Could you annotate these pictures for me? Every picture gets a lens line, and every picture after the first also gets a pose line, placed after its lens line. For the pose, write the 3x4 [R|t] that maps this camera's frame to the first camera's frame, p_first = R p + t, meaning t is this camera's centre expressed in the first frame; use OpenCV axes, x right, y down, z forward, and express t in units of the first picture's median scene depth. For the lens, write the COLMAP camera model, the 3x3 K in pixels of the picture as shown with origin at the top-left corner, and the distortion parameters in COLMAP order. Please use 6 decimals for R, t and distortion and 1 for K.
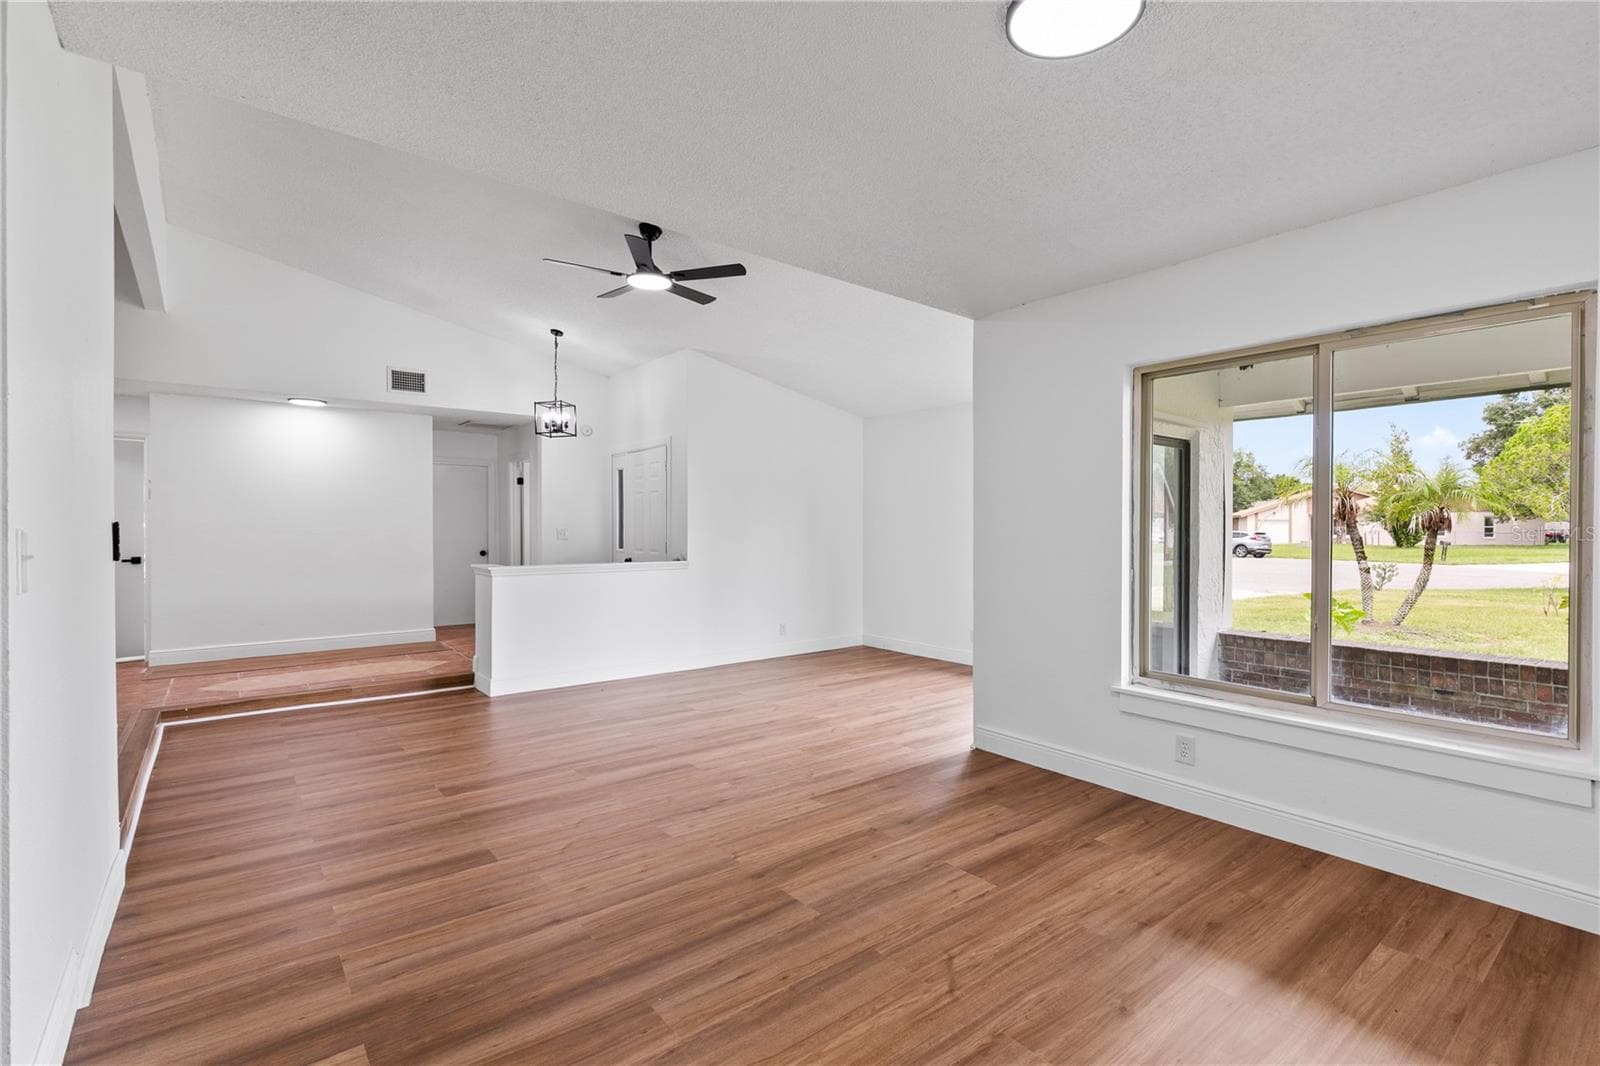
lens RADIAL K [[726.5, 0, 808.1], [0, 726.5, 532.0], [0, 0, 1]] dist [0.008124, -0.000675]
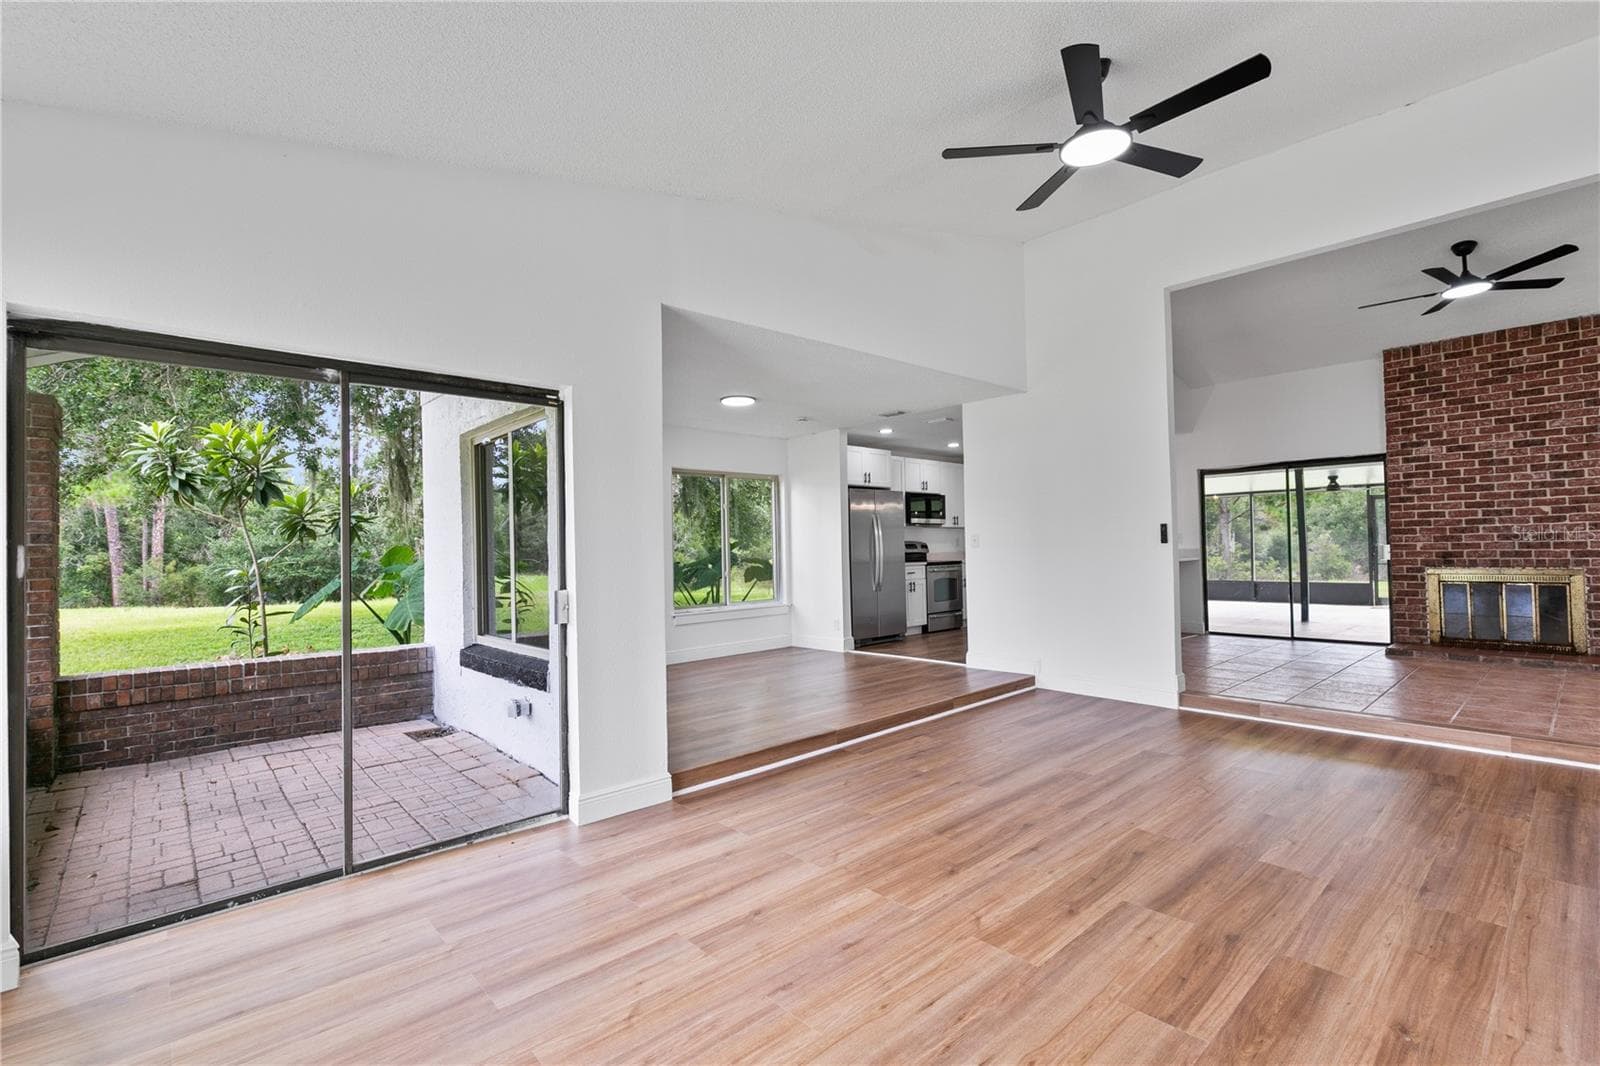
lens RADIAL K [[726.5, 0, 808.1], [0, 726.5, 532.0], [0, 0, 1]] dist [0.008124, -0.000675]
pose [[-0.997556, 0.018562, -0.067368, 0.098378], [0.020115, 0.999546, -0.022454, 0.017840], [0.066921, -0.023754, -0.997476, 1.697501]]
